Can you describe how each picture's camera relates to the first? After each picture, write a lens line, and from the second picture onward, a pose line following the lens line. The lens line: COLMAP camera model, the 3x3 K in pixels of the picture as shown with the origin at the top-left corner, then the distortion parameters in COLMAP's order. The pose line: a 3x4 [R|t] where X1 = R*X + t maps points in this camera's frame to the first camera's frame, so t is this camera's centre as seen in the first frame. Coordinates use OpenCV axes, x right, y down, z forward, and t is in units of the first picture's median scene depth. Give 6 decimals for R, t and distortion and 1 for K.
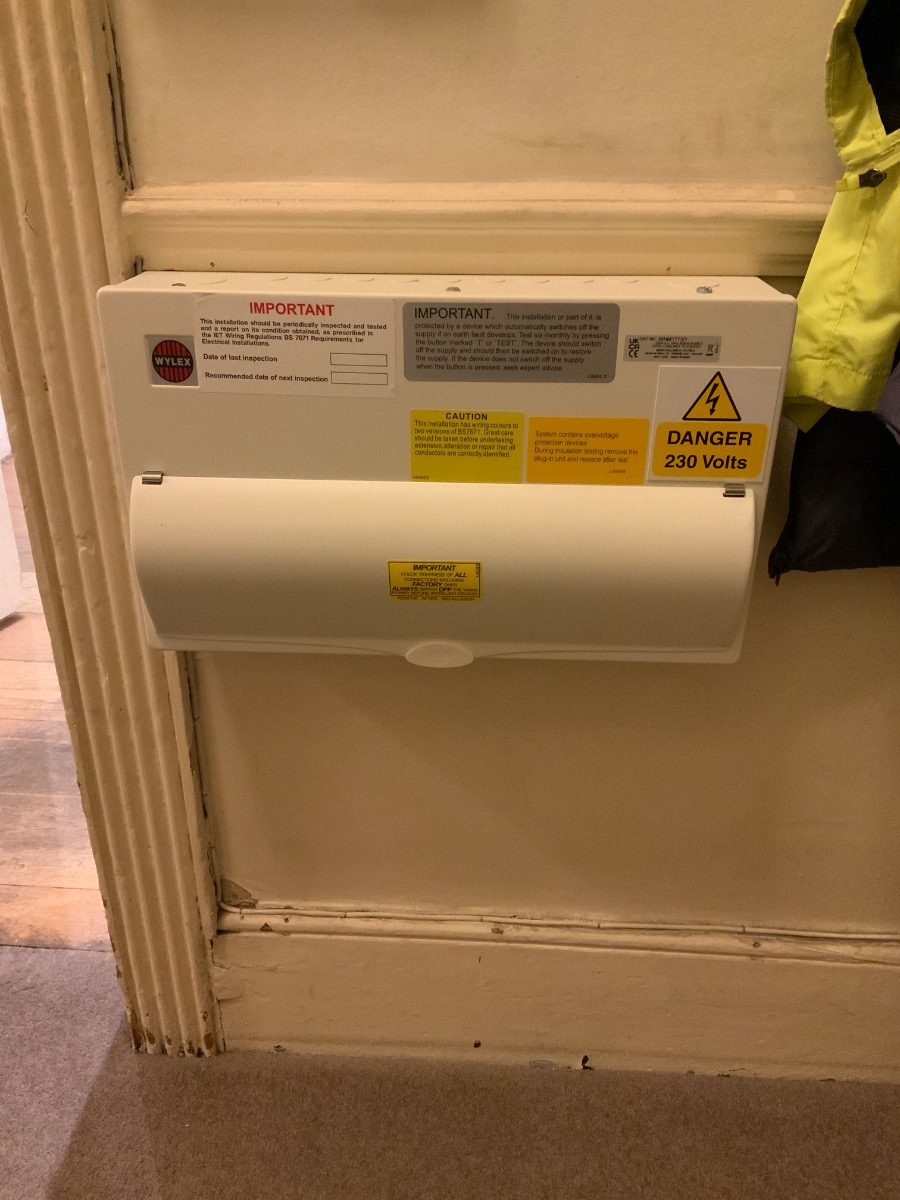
lens RADIAL K [[961.4, 0, 448.4], [0, 961.4, 598.6], [0, 0, 1]] dist [0.001814, -0.050237]
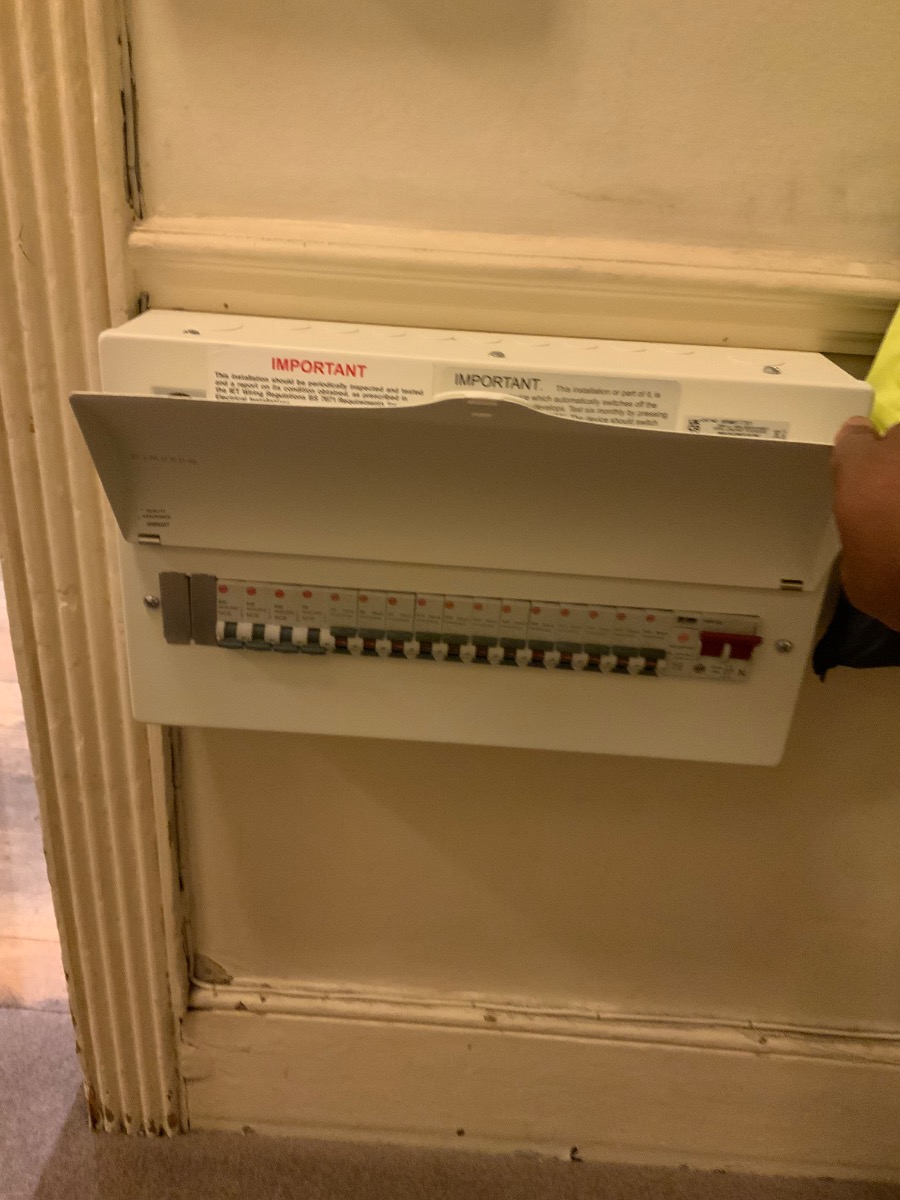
lens RADIAL K [[961.4, 0, 448.4], [0, 961.4, 598.6], [0, 0, 1]] dist [0.001814, -0.050237]
pose [[0.998299, 0.042517, 0.039884, -0.048174], [-0.042251, 0.999079, -0.007473, -0.058959], [-0.040165, 0.005776, 0.999176, 0.069864]]
